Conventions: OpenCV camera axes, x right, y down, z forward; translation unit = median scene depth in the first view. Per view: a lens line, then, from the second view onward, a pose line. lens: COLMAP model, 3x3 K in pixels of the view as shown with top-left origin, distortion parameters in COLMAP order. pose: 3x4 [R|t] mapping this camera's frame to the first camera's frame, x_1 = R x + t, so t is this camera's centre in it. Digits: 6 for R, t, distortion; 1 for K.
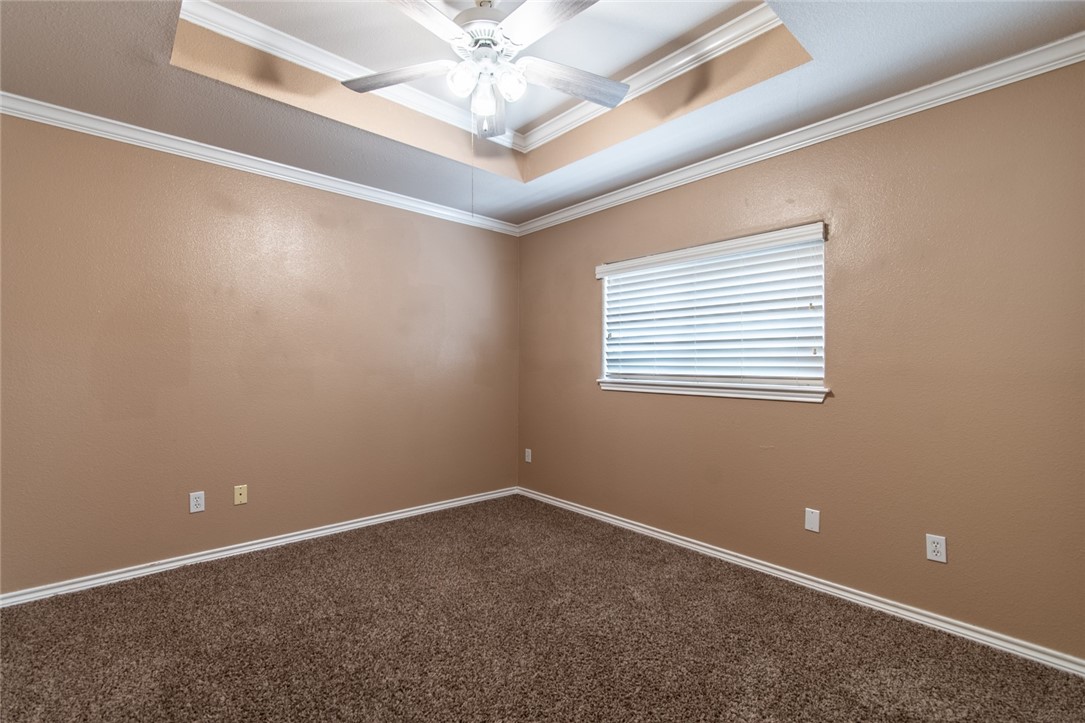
lens RADIAL K [[486.9, 0, 535.6], [0, 486.9, 360.3], [0, 0, 1]] dist [0.004099, -0.002651]
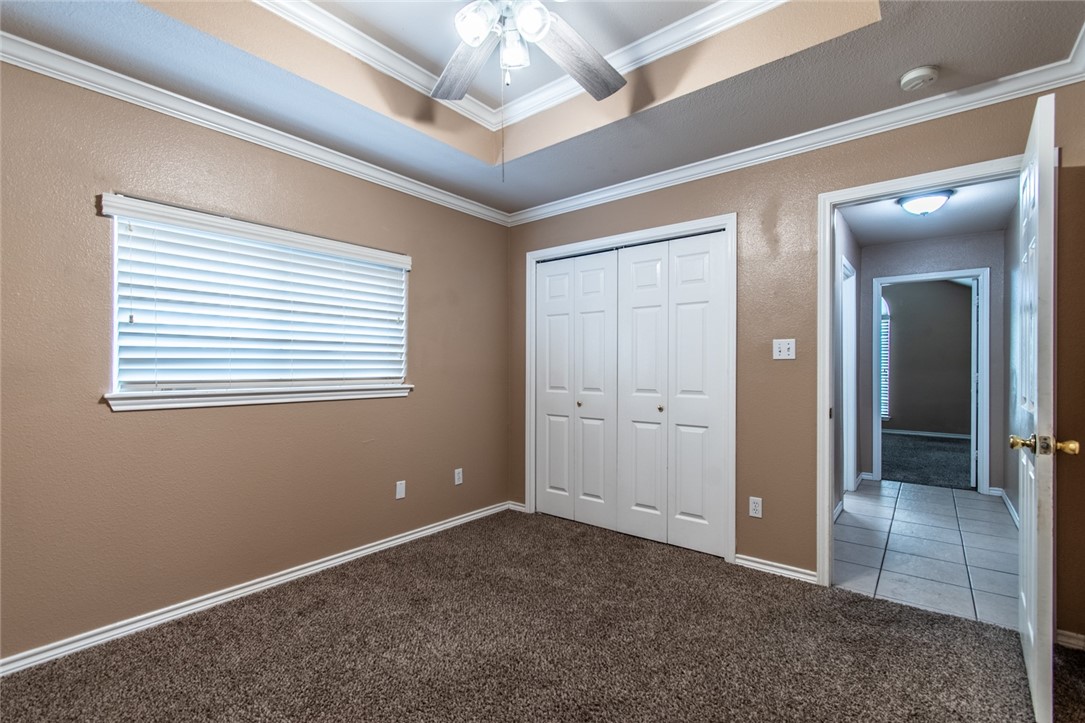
lens RADIAL K [[486.9, 0, 544.1], [0, 486.9, 367.2], [0, 0, 1]] dist [0.004099, -0.002651]
pose [[-0.176257, -0.004464, 0.984334, -0.676155], [-0.006524, 0.999973, 0.003367, 0.003354], [-0.984323, -0.005828, -0.176281, 0.787529]]
